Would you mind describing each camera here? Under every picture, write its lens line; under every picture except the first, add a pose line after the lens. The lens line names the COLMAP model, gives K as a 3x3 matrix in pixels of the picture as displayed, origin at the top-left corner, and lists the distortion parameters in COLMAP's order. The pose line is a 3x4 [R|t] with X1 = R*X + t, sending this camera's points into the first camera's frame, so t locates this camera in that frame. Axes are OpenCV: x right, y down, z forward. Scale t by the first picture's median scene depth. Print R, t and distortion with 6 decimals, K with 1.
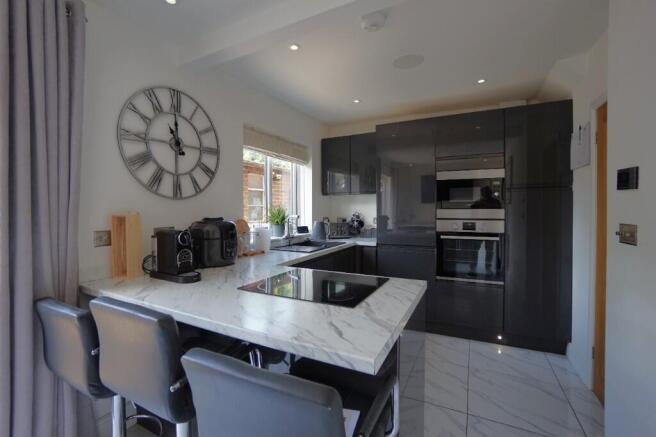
lens RADIAL K [[293.7, 0, 324.0], [0, 293.7, 210.5], [0, 0, 1]] dist [-0.069921, 0.030099]
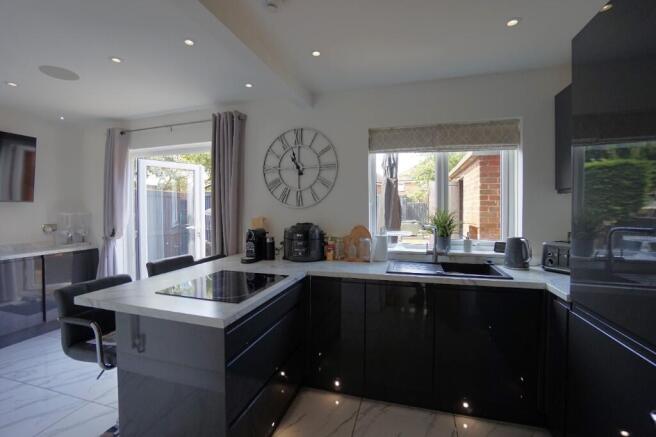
lens RADIAL K [[289.8, 0, 327.6], [0, 289.8, 207.7], [0, 0, 1]] dist [-0.053623, 0.014242]
pose [[0.172351, 0.009114, -0.984993, 0.836159], [-0.007794, 0.999939, 0.007889, -0.051186], [0.985005, 0.006318, 0.172411, 0.865142]]
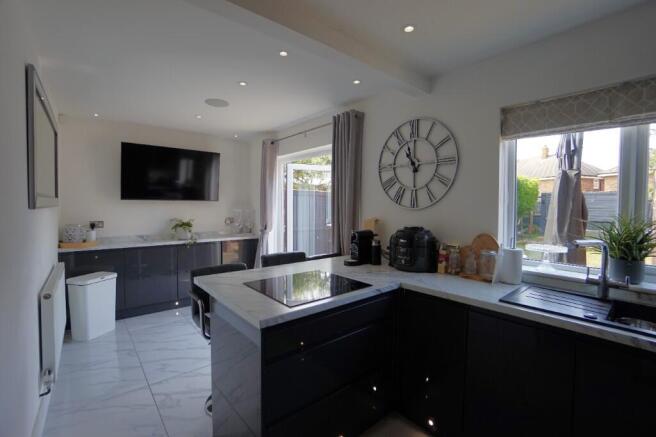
lens RADIAL K [[293.7, 0, 324.0], [0, 293.7, 210.5], [0, 0, 1]] dist [-0.069921, 0.030099]
pose [[-0.387699, 0.022855, -0.921503, 0.738940], [-0.015000, 0.999404, 0.031098, -0.065959], [0.921664, 0.025879, -0.387125, 1.087599]]
